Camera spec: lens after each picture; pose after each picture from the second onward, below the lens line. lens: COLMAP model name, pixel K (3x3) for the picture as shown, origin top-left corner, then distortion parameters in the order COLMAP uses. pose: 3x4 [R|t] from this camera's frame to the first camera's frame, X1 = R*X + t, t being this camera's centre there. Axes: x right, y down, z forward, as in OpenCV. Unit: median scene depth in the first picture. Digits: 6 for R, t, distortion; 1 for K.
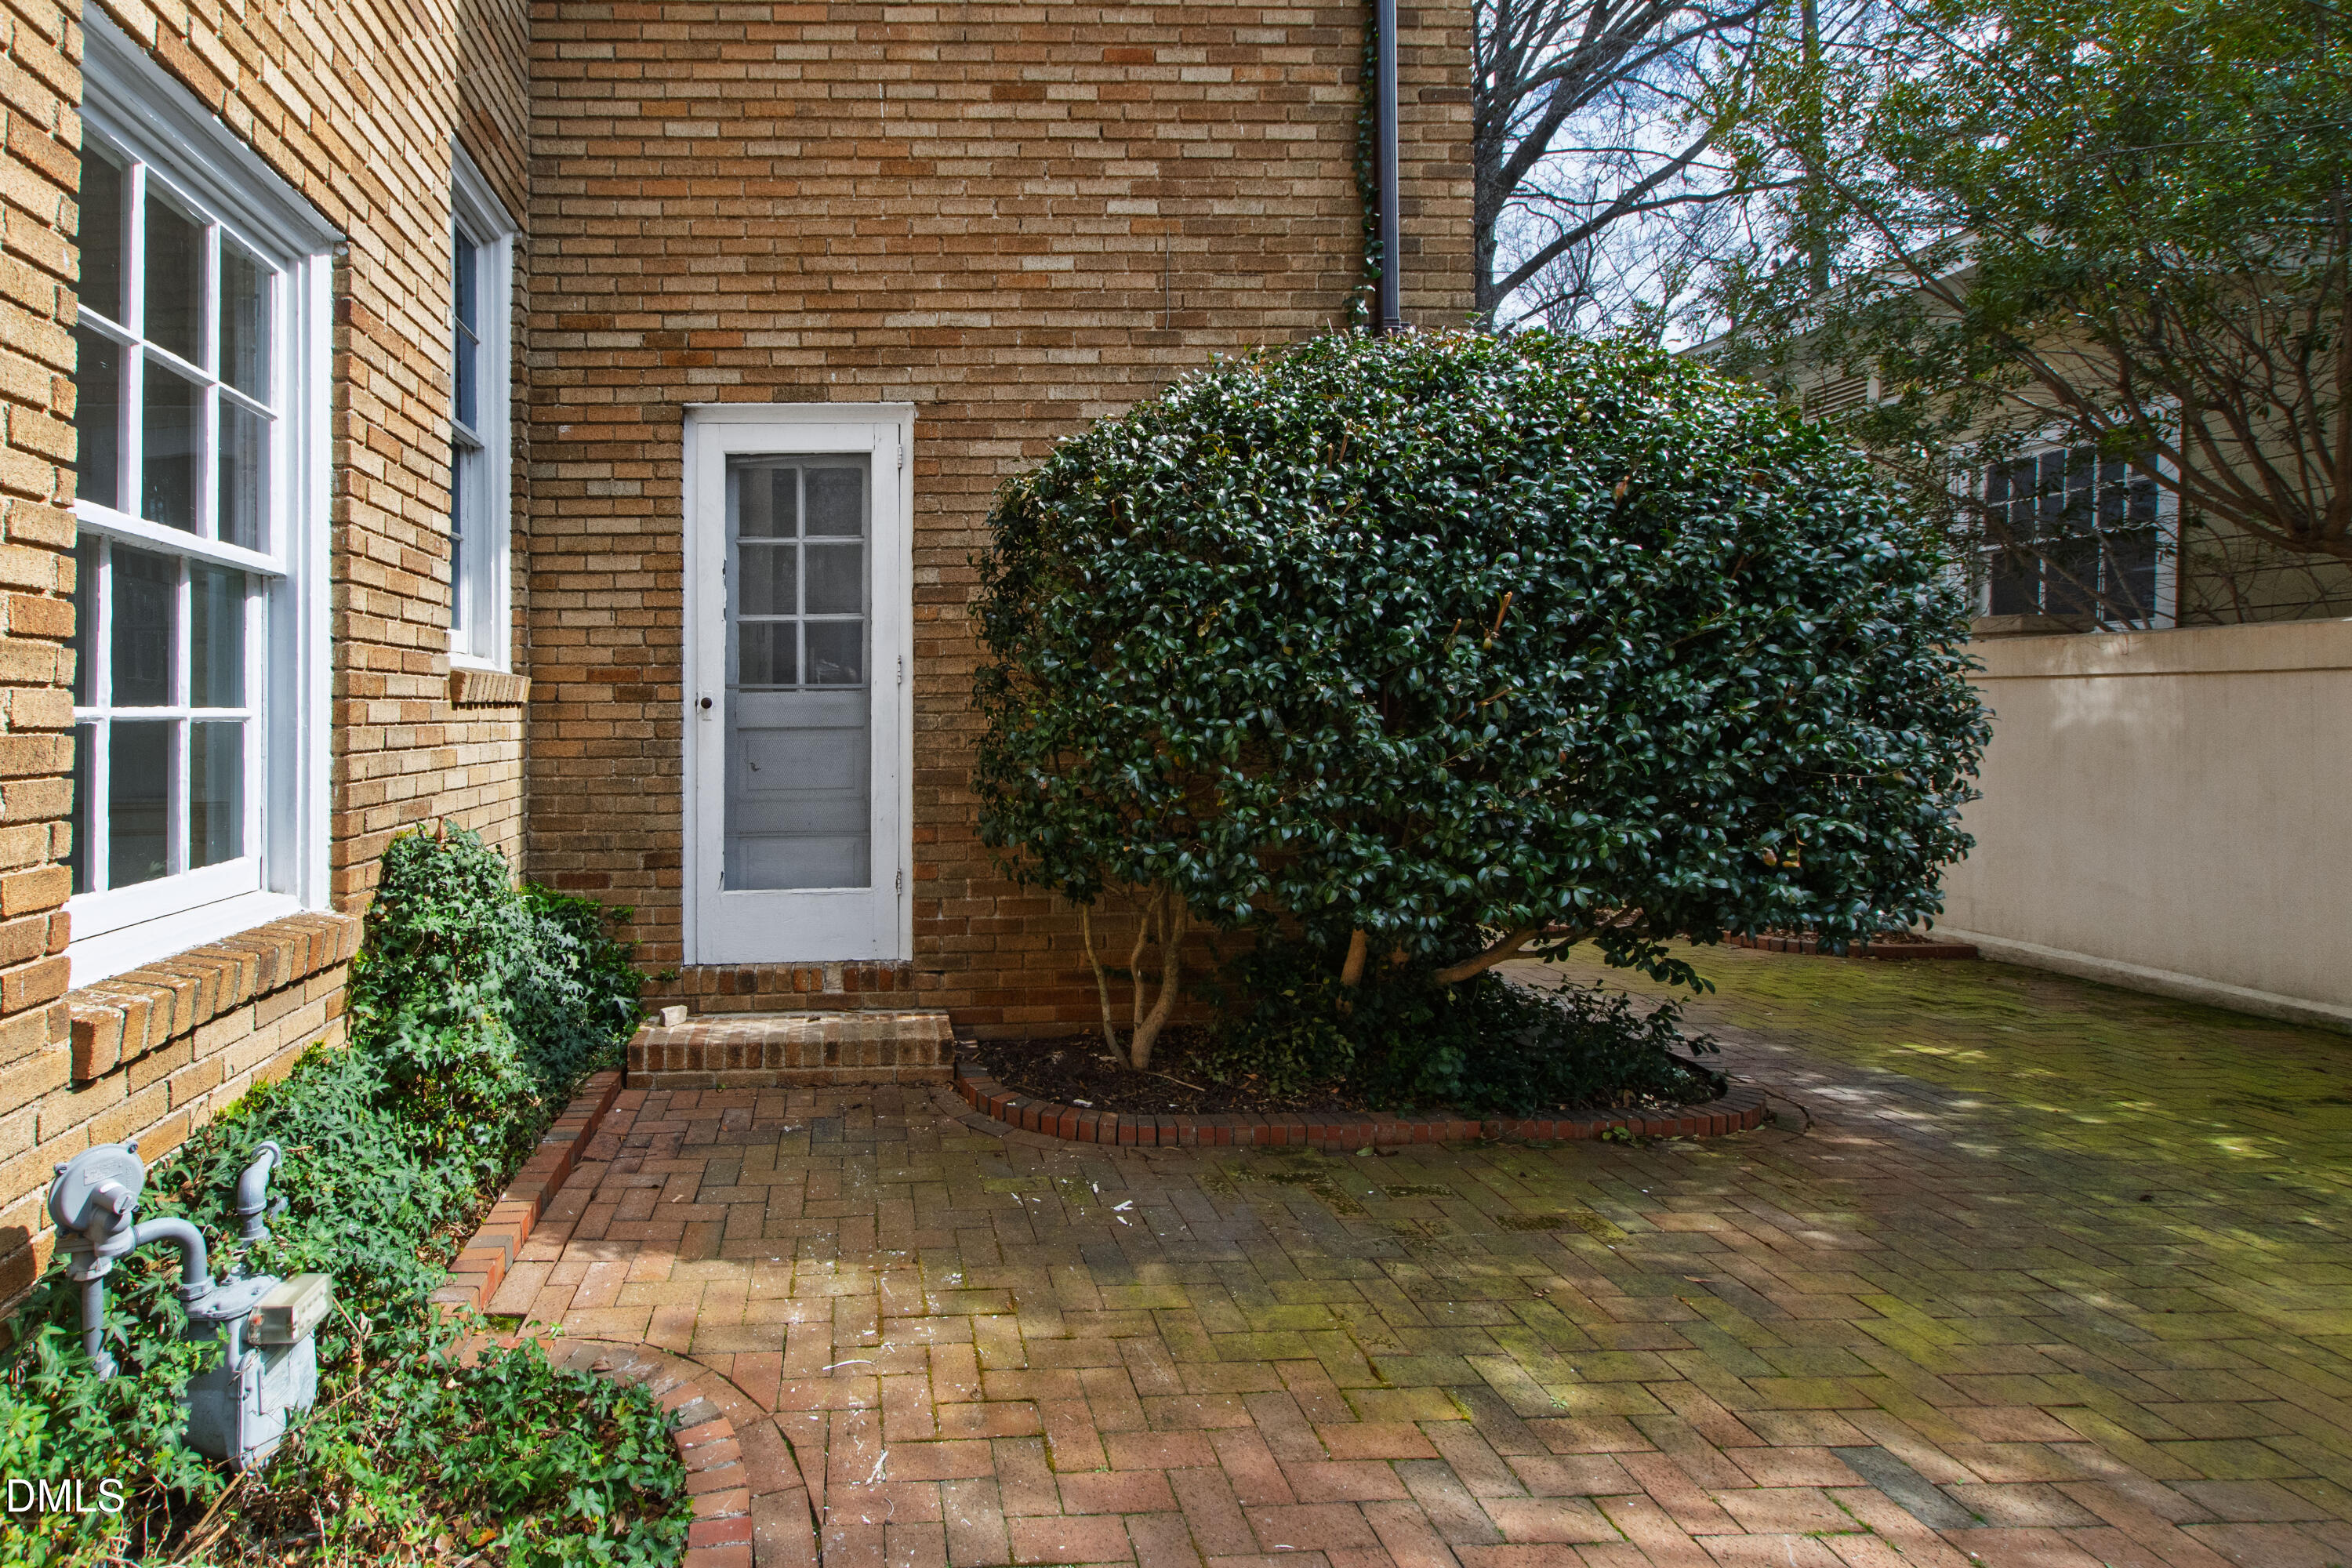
lens RADIAL K [[1018.4, 0, 1200.1], [0, 1018.4, 714.4], [0, 0, 1]] dist [-0.001713, 0.000145]
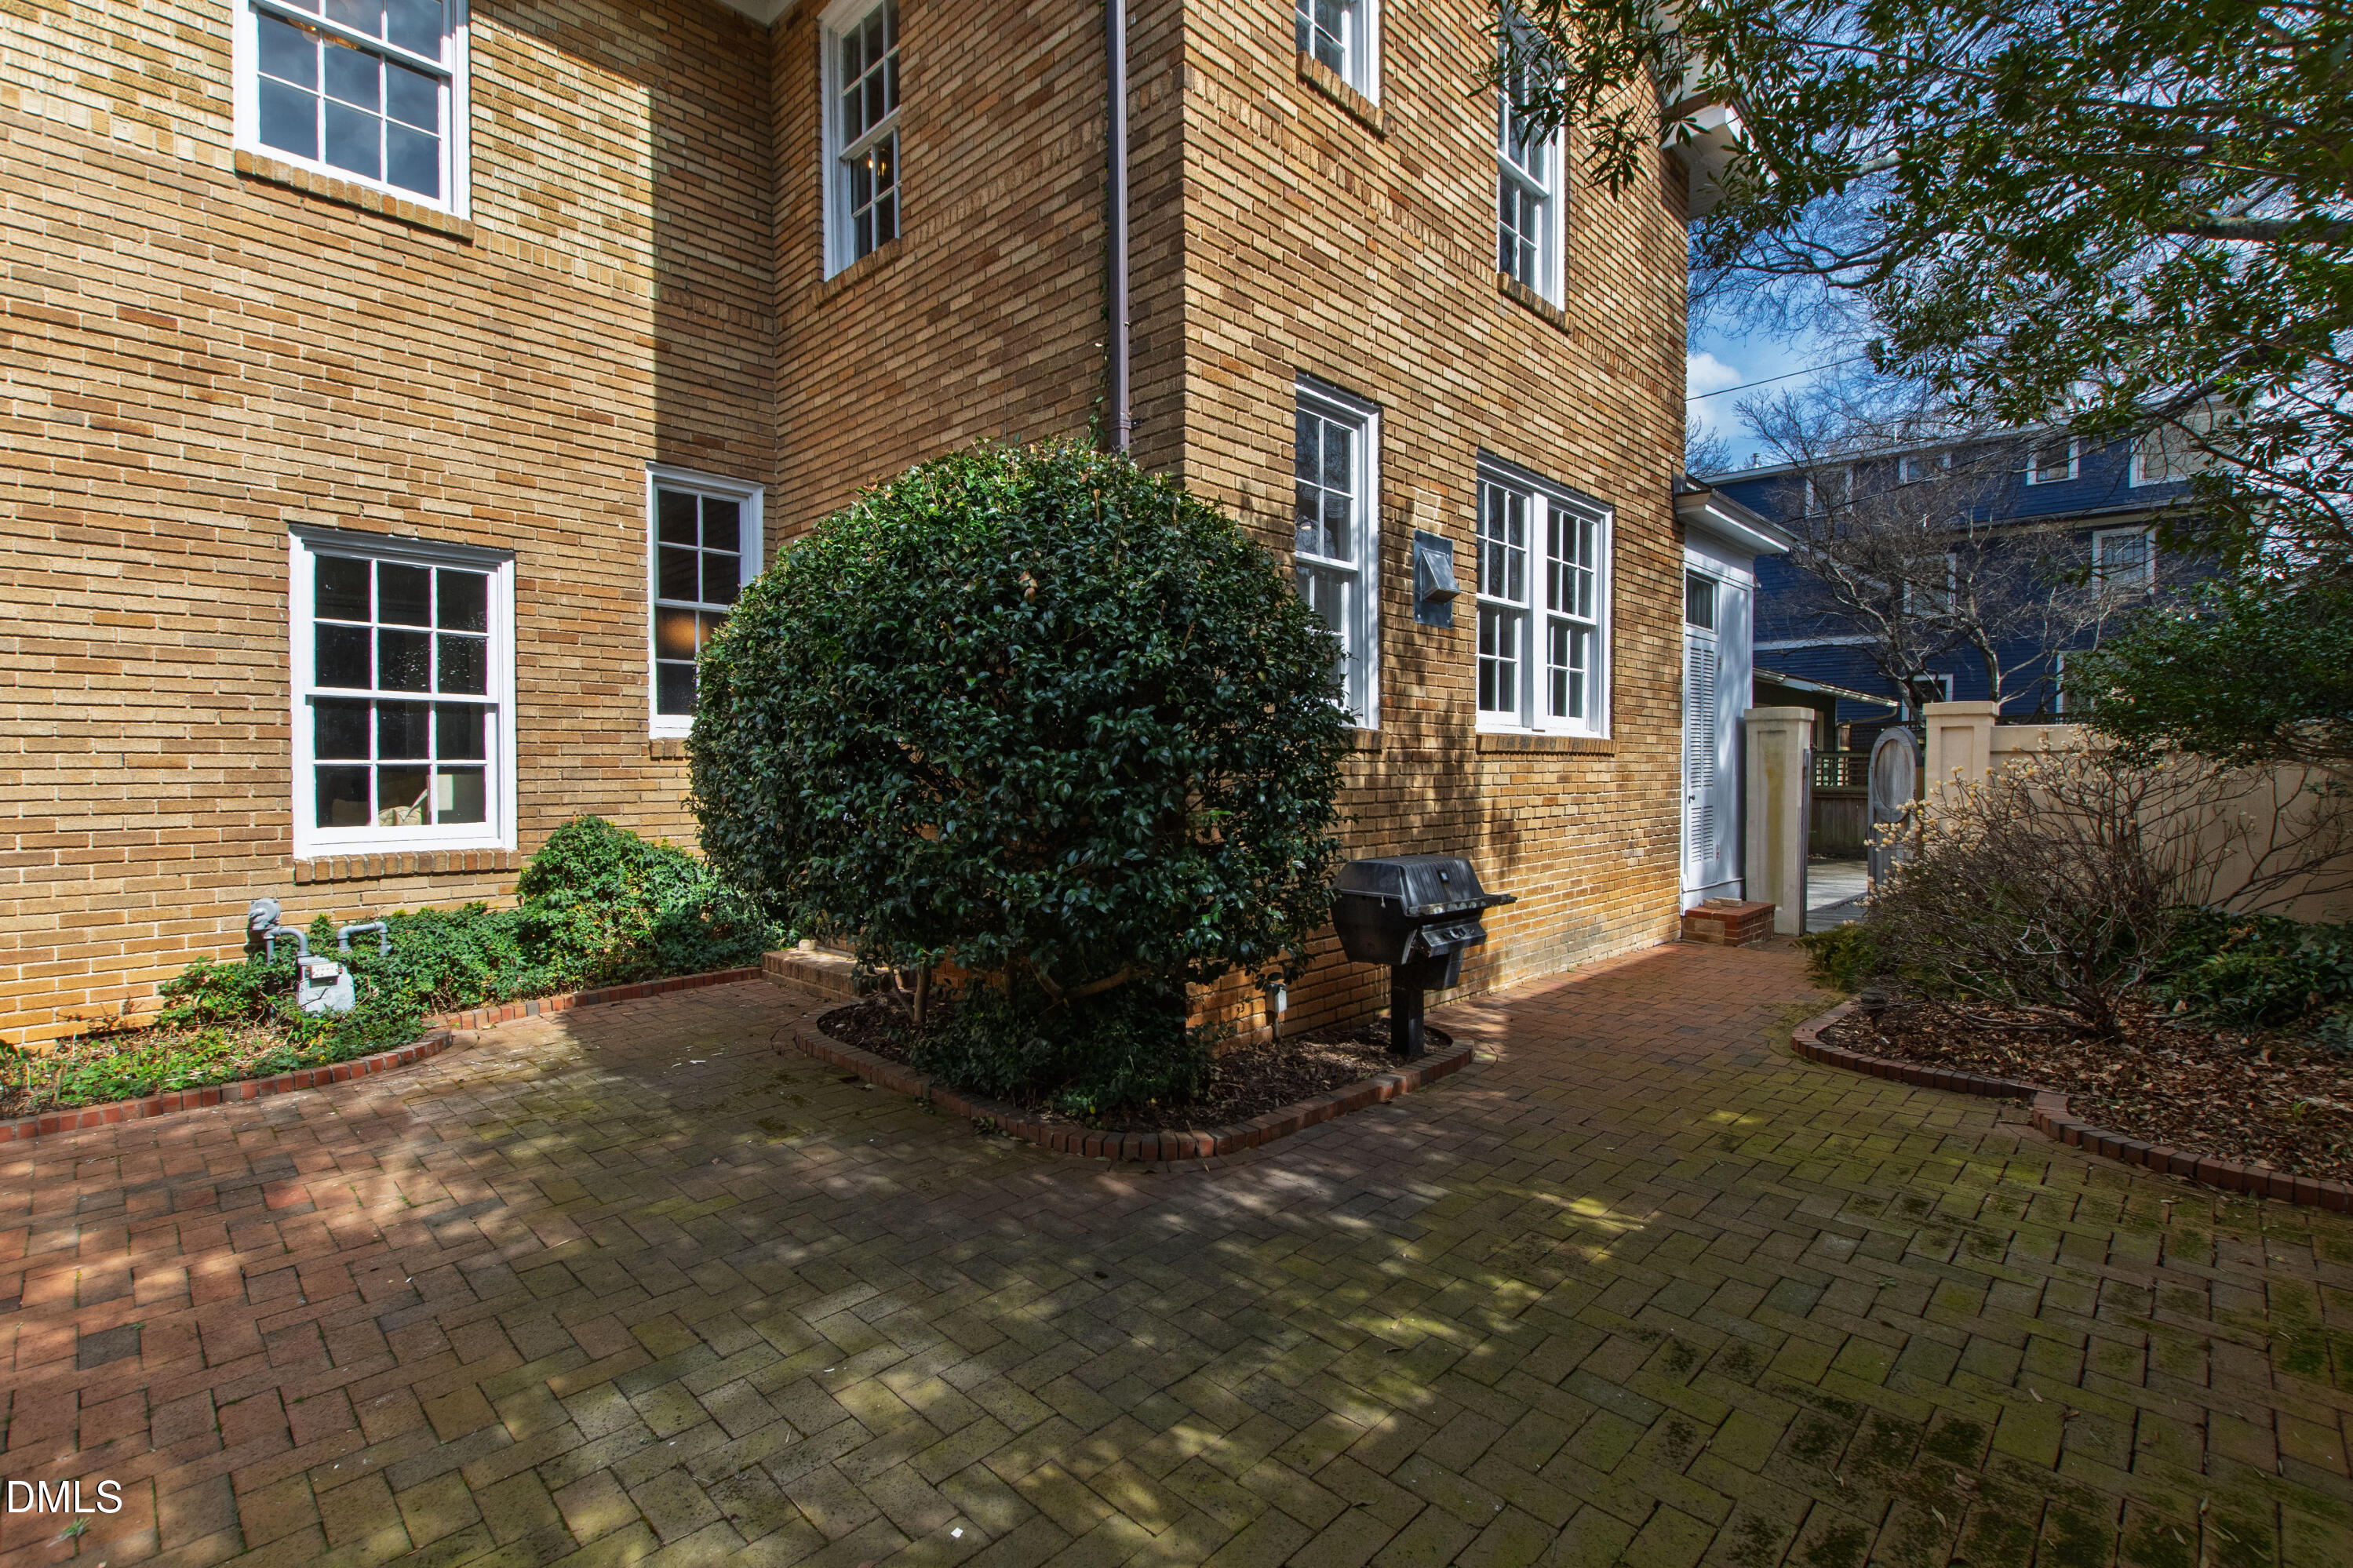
lens RADIAL K [[1029.8, 0, 1178.6], [0, 1029.8, 780.5], [0, 0, 1]] dist [0.012136, -0.002036]
pose [[0.710556, 0.019460, -0.703372, 1.605426], [-0.005942, 0.999748, 0.021657, -0.016917], [0.703616, -0.011209, 0.710492, 0.347347]]
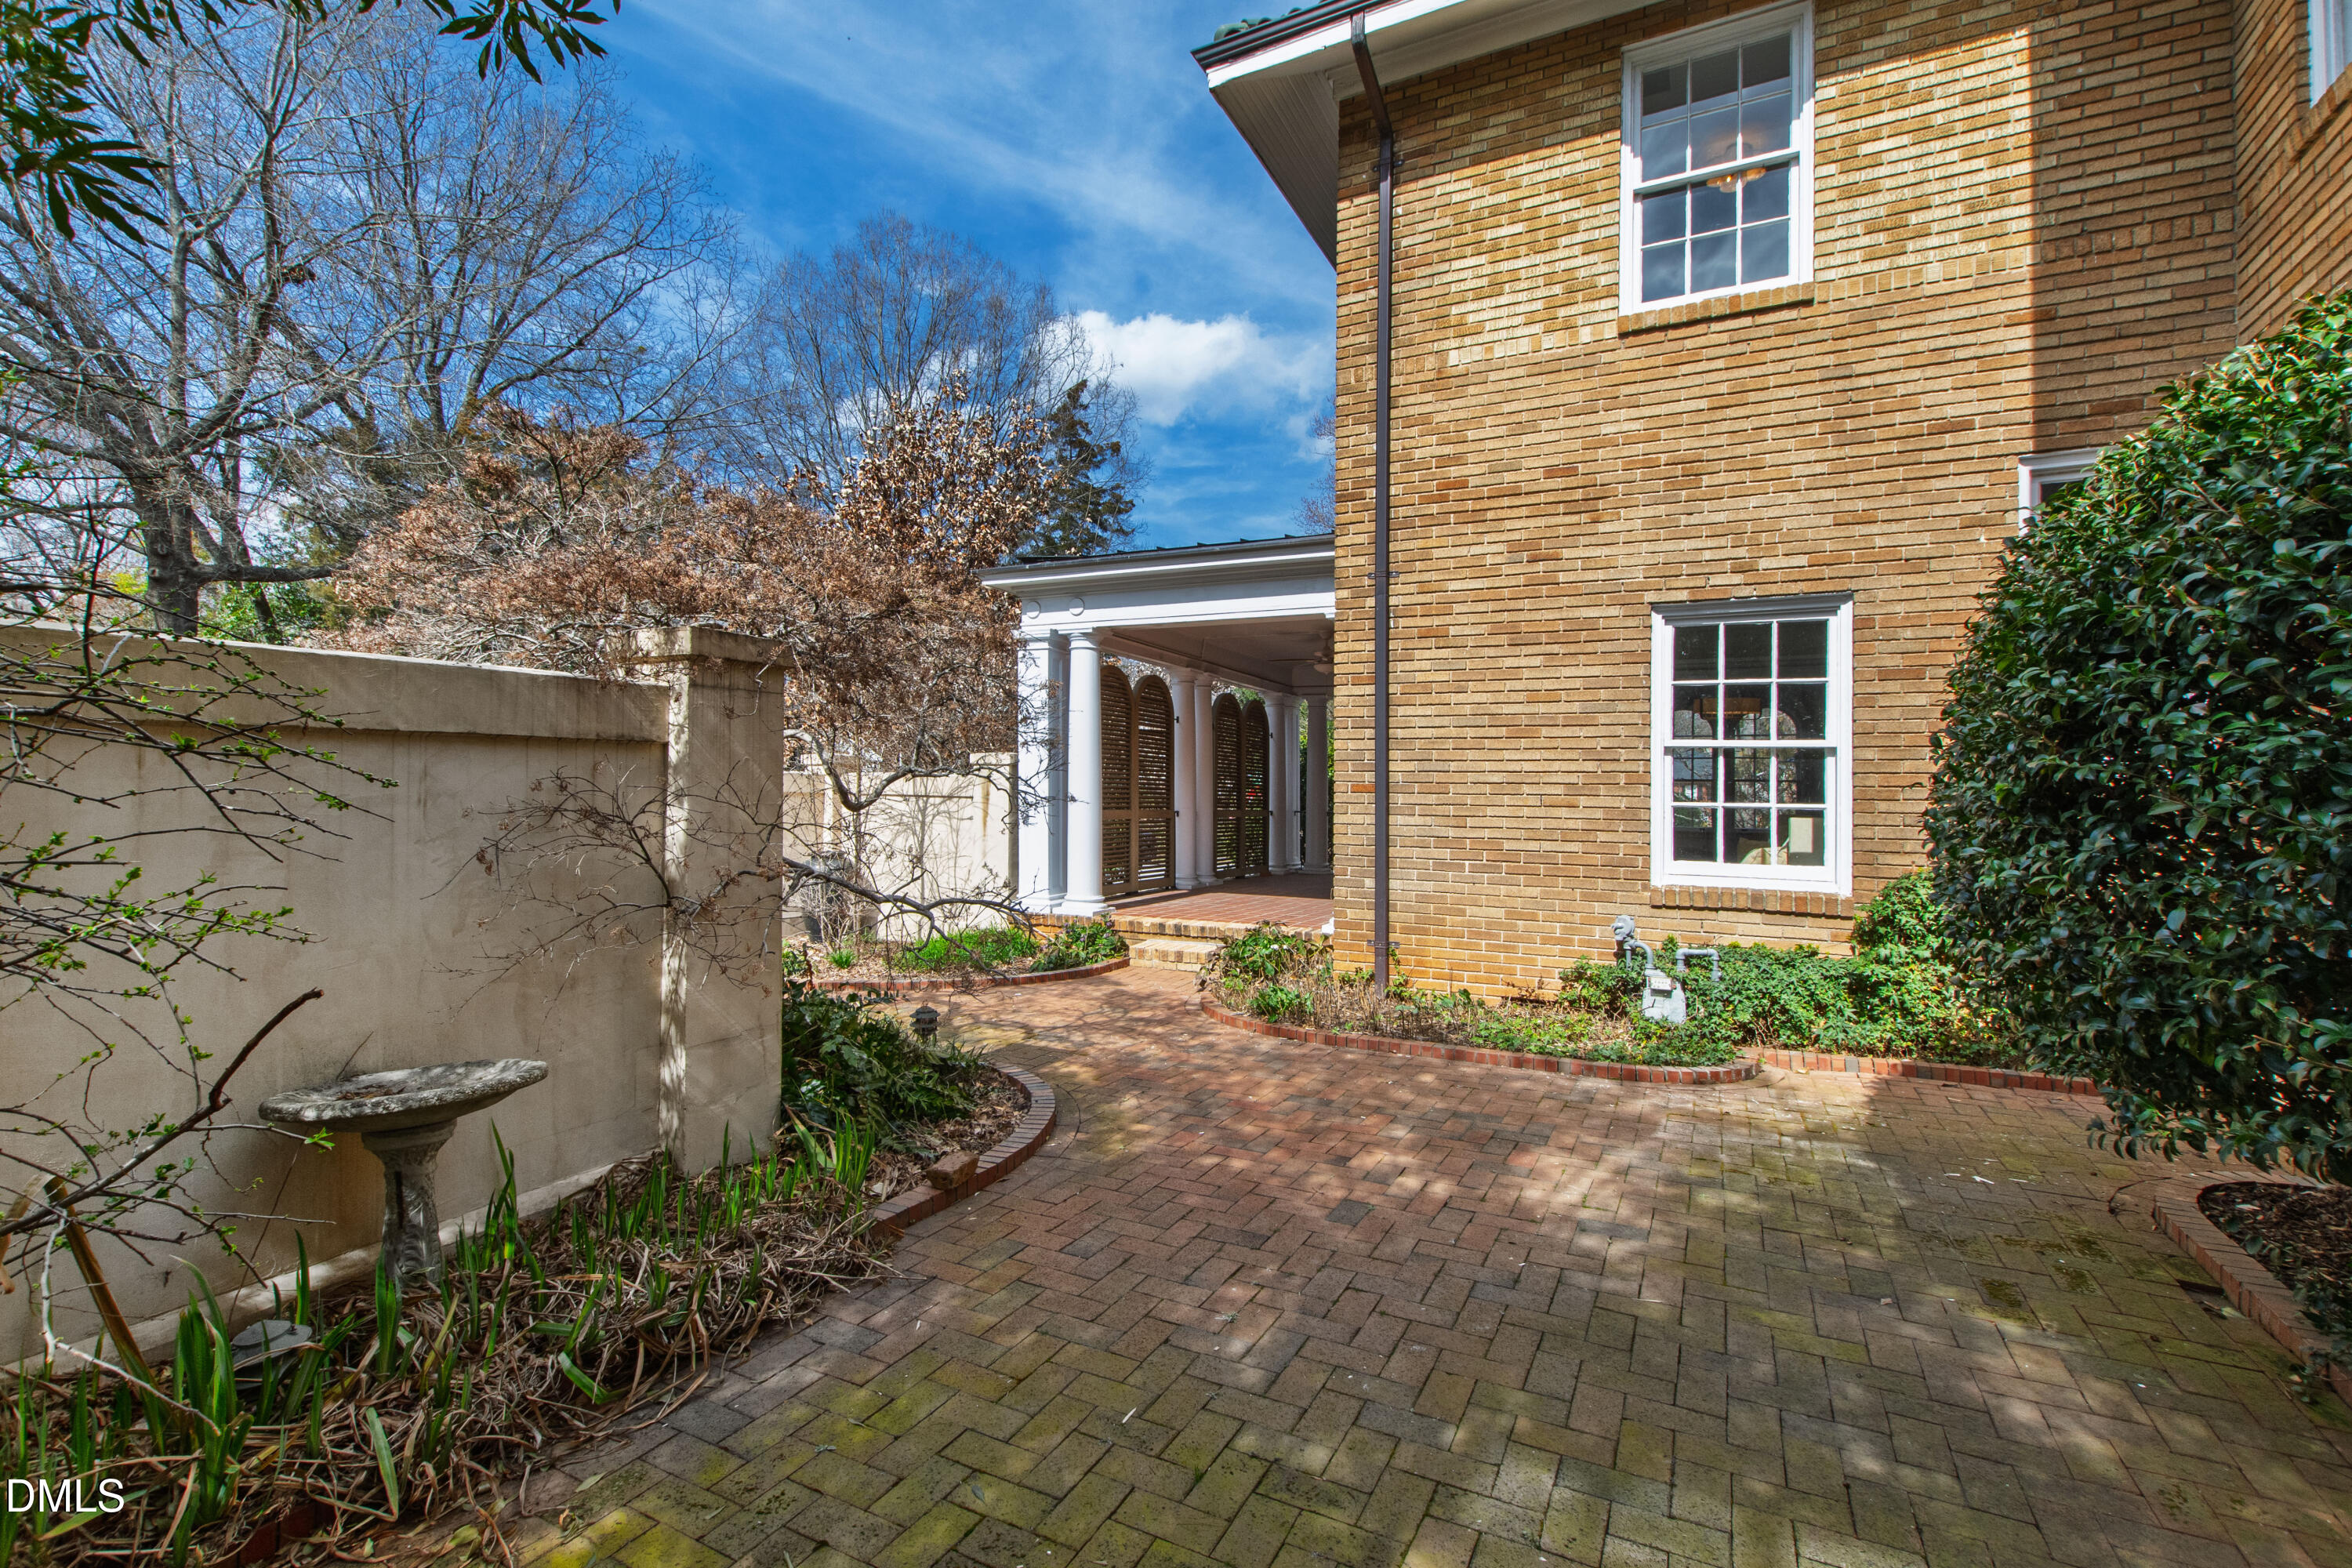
lens RADIAL K [[1029.5, 0, 1245.4], [0, 1029.5, 775.3], [0, 0, 1]] dist [0.012136, -0.002036]
pose [[-0.438293, -0.018502, -0.898642, 1.536219], [-0.013461, 0.999811, -0.014020, -0.017930], [0.898731, 0.005952, -0.438459, 0.699038]]
